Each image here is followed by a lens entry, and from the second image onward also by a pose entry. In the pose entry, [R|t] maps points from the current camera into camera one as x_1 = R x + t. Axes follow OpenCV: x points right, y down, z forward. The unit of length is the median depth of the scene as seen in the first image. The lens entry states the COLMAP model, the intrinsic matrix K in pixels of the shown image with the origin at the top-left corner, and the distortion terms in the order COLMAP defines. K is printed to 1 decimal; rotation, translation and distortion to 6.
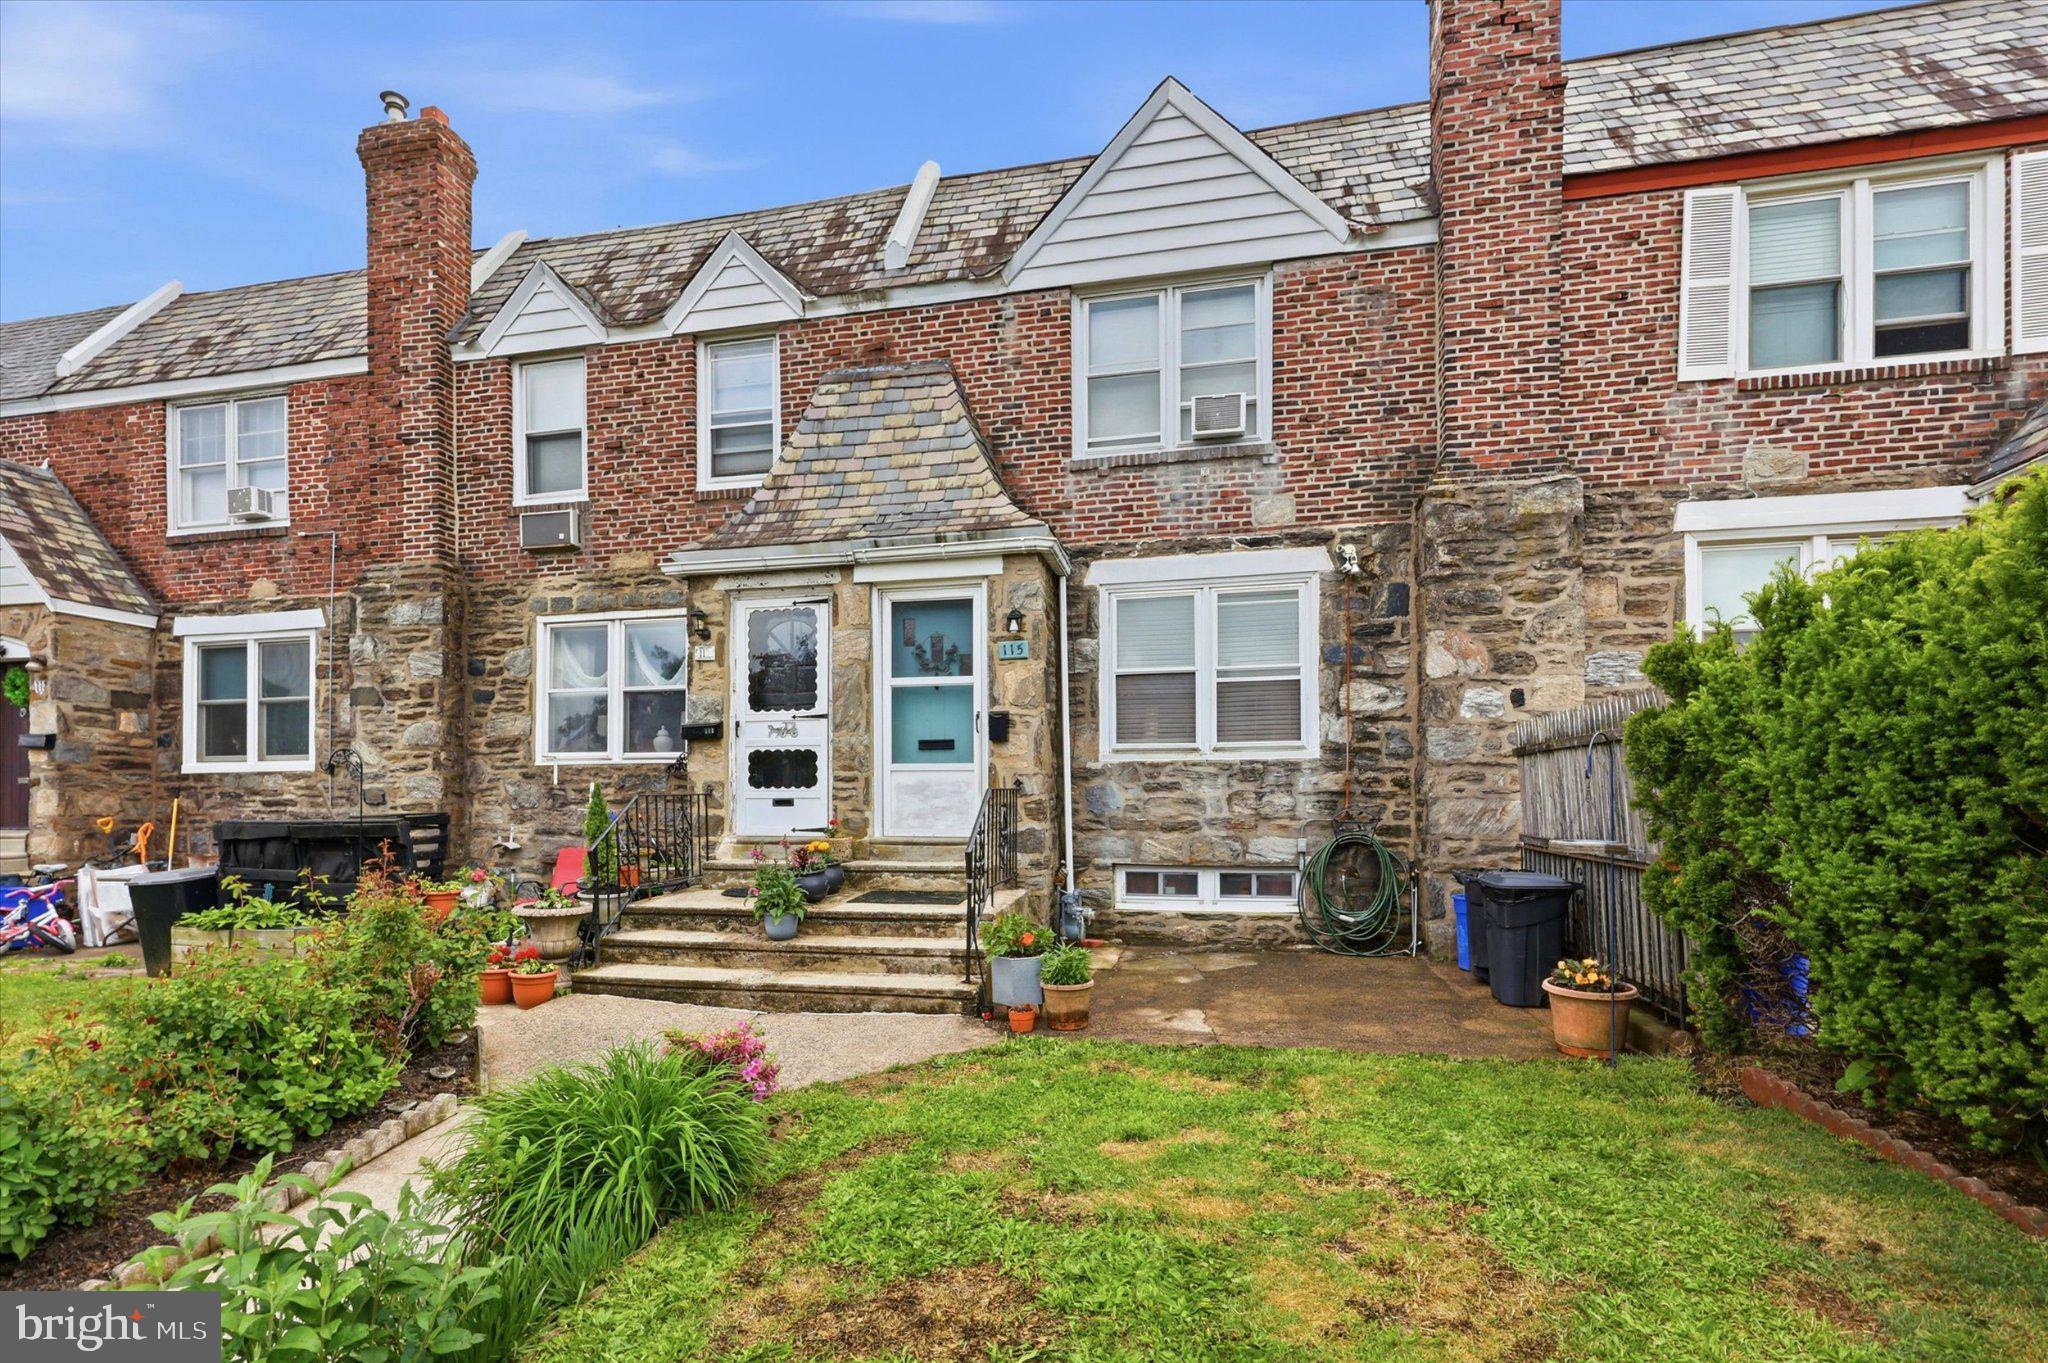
lens RADIAL K [[841.3, 0, 1023.8], [0, 841.3, 816.5], [0, 0, 1]] dist [-0.000520, 0.000473]
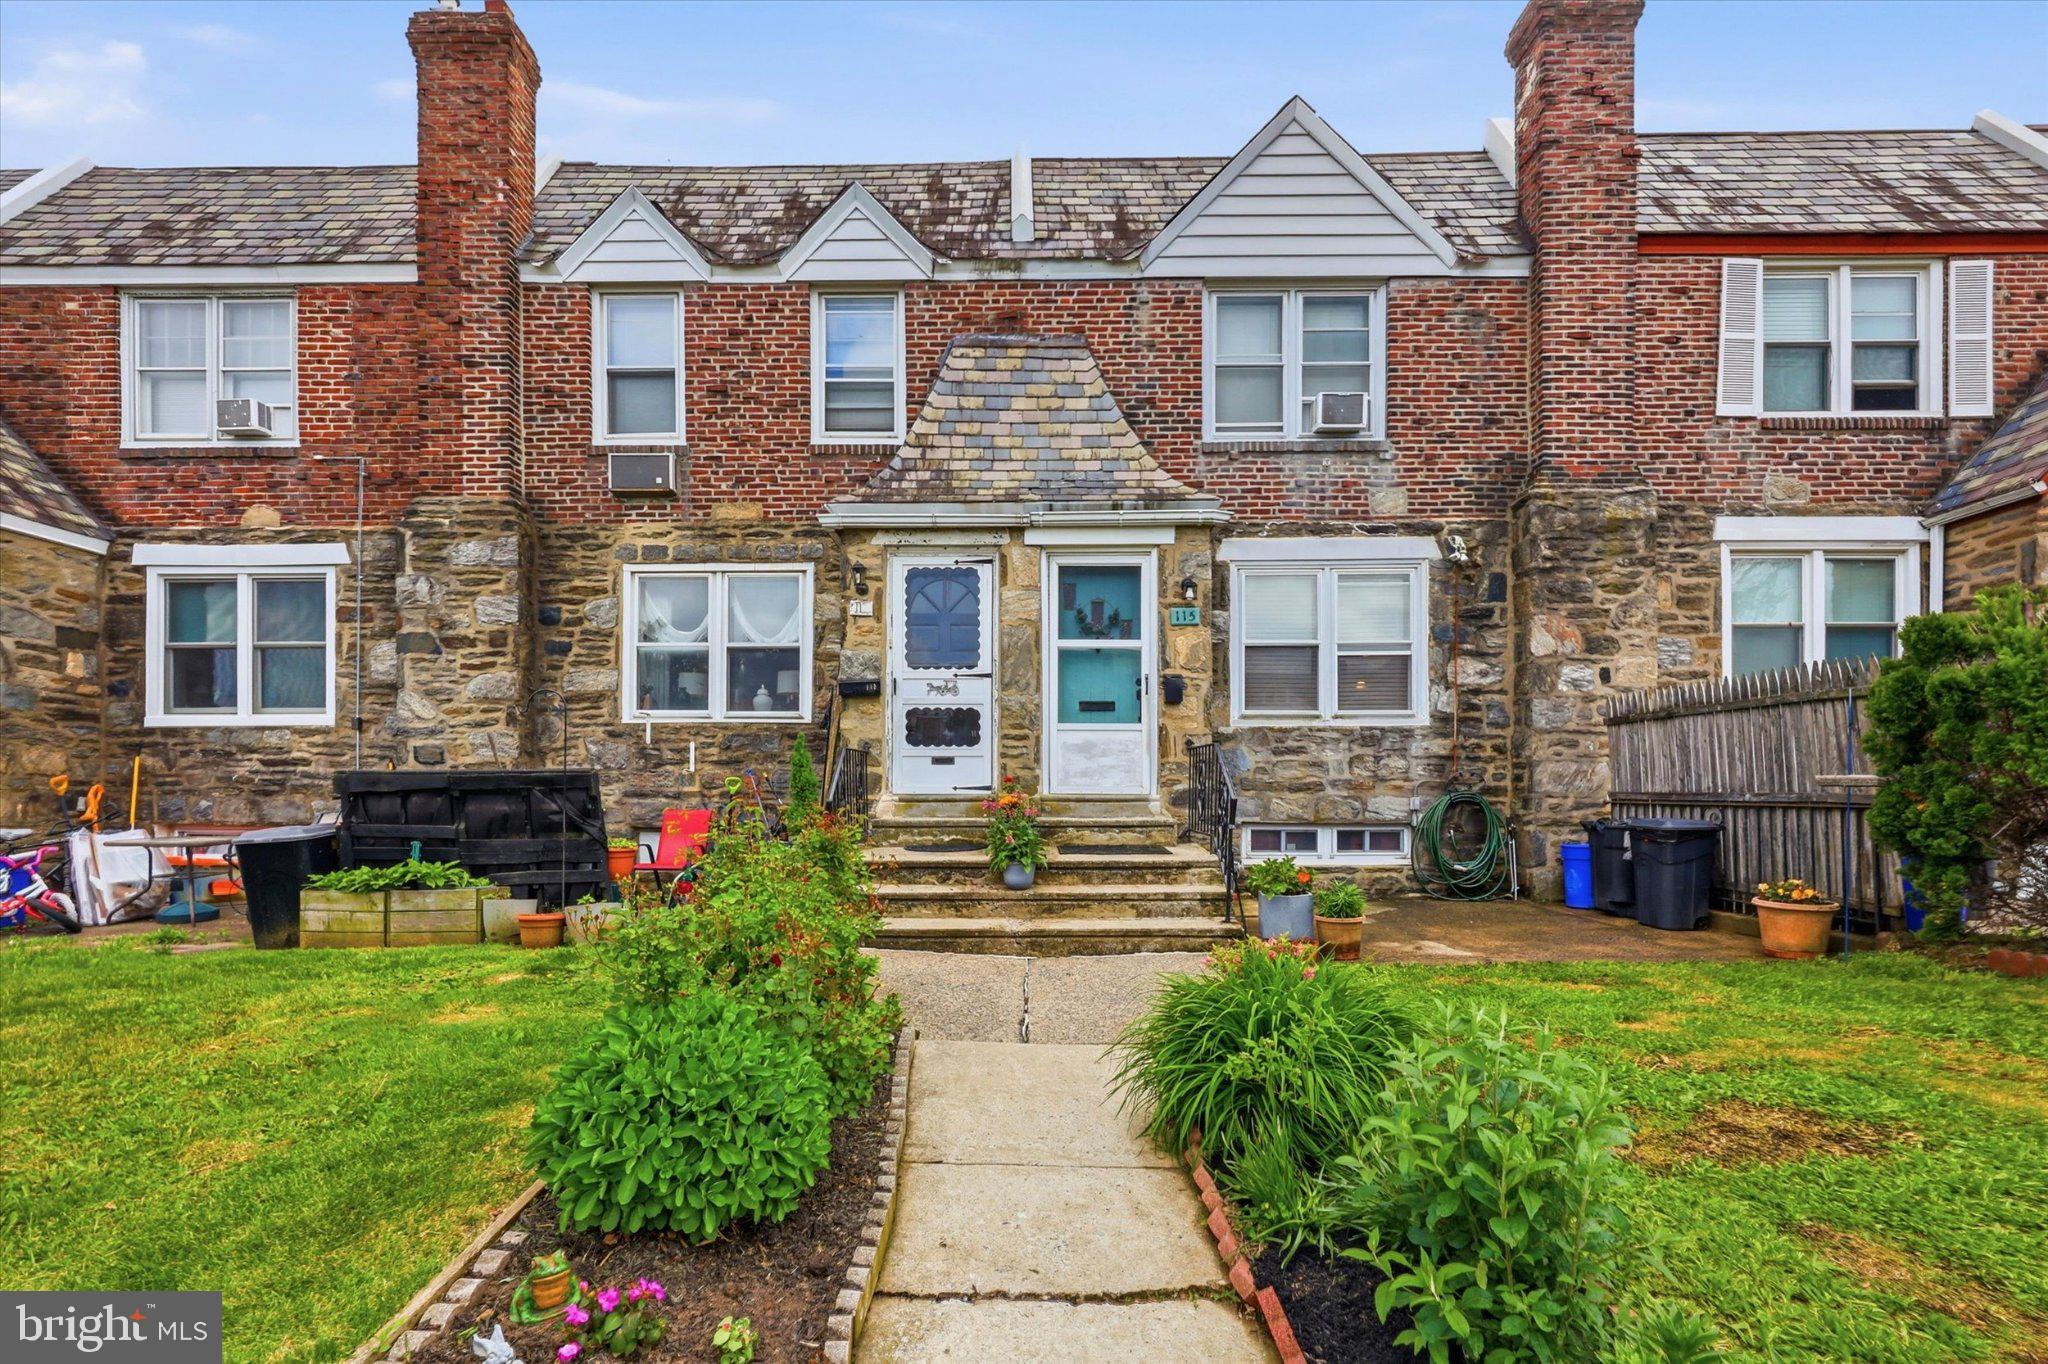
lens RADIAL K [[829.1, 0, 1025.1], [0, 829.1, 803.5], [0, 0, 1]] dist [0.002028, -0.000336]
pose [[0.983433, 0.001763, 0.181263, -0.365677], [-0.001311, 0.999996, -0.002614, 0.036425], [-0.181267, 0.002333, 0.983431, 0.013397]]
